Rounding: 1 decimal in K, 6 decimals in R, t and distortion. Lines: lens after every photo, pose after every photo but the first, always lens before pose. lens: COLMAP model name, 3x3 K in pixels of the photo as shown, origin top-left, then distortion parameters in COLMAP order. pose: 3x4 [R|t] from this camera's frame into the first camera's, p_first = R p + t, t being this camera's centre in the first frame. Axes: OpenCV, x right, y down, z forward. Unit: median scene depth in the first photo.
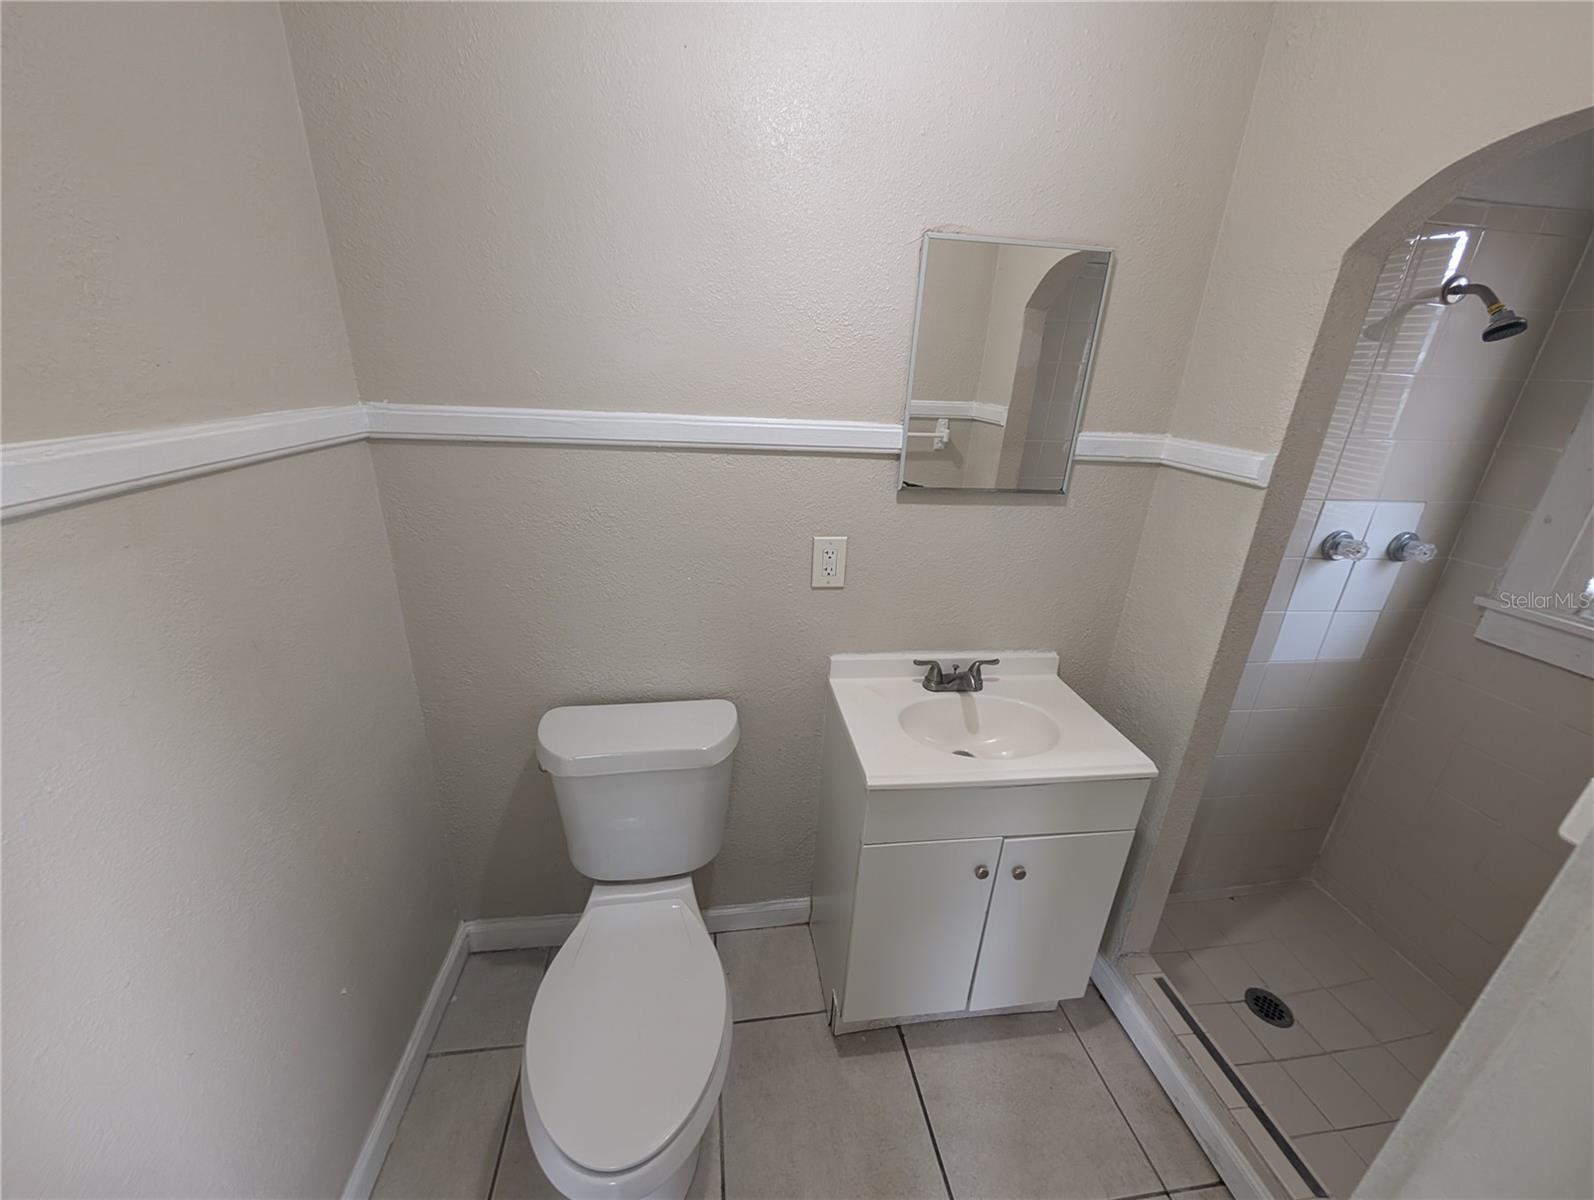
lens RADIAL K [[620.4, 0, 797.0], [0, 620.4, 600.0], [0, 0, 1]] dist [0.008381, -0.000261]
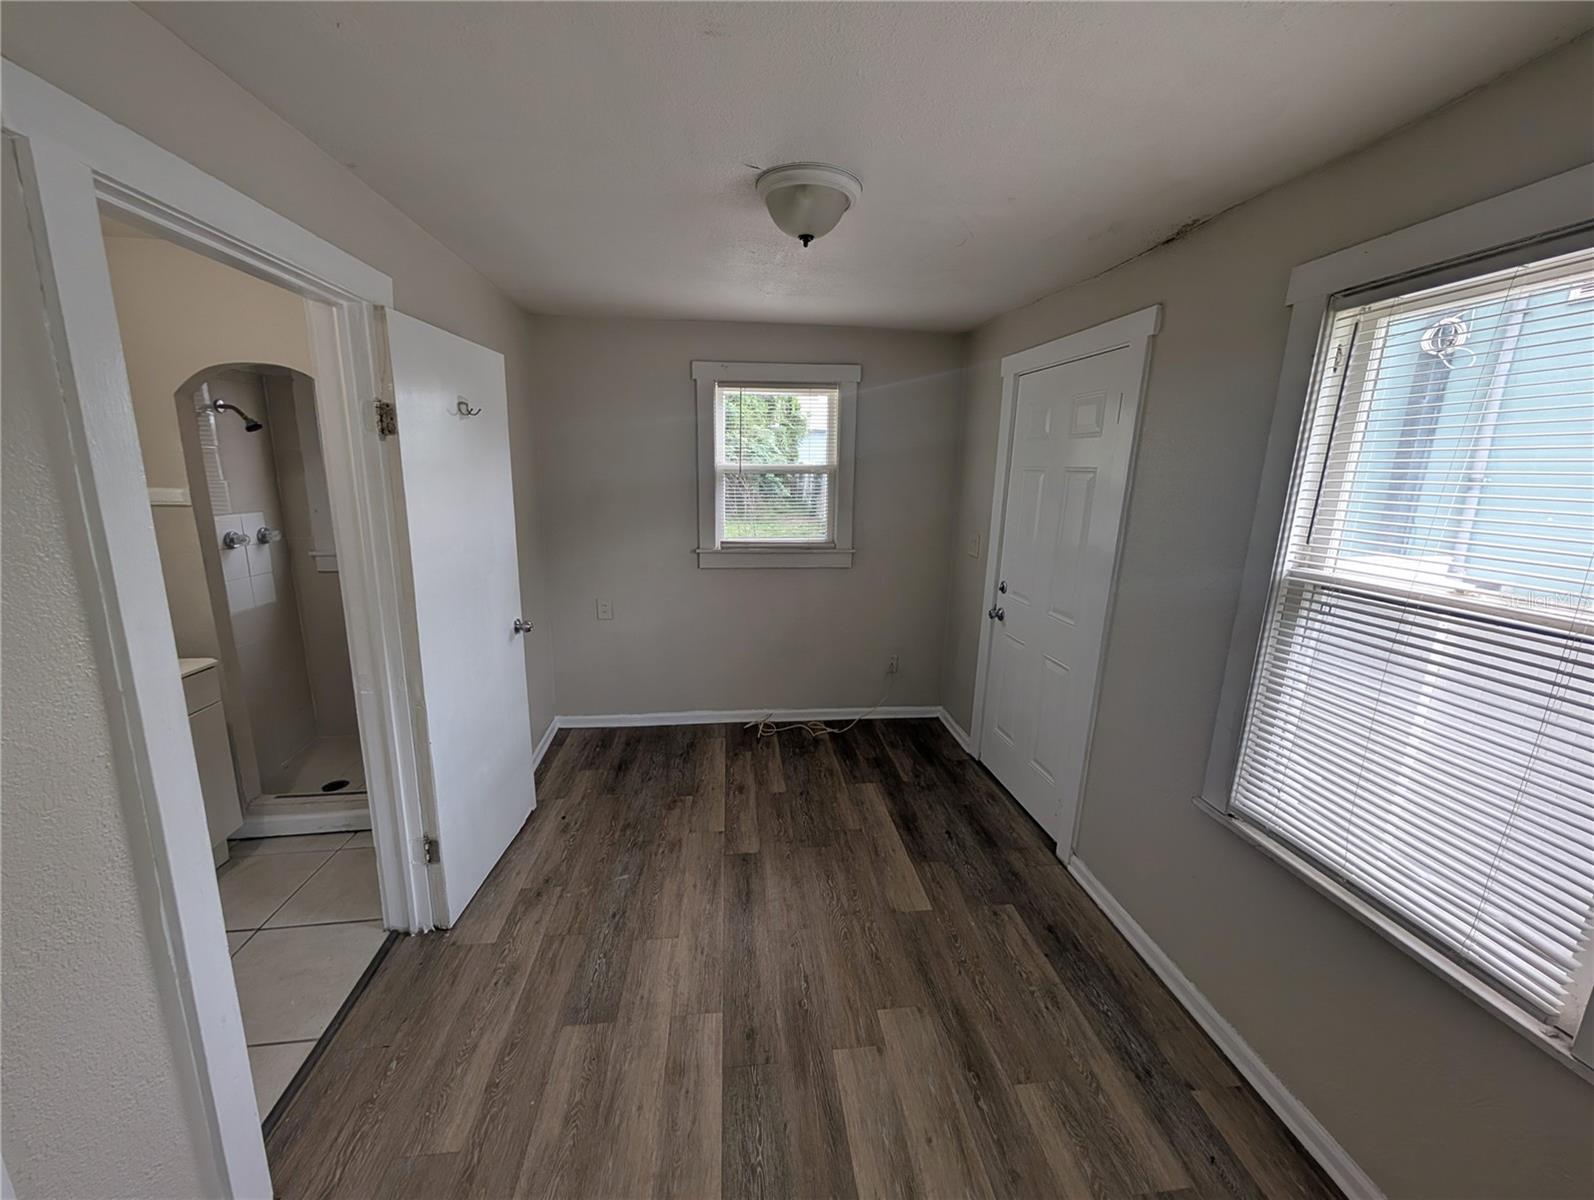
lens RADIAL K [[604.4, 0, 797.0], [0, 604.4, 600.0], [0, 0, 1]] dist [-0.000967, -0.000276]
pose [[0.019716, -0.255555, 0.966593, -0.825835], [0.334049, 0.912907, 0.234548, 0.207027], [-0.942350, 0.318265, 0.103367, -0.652782]]
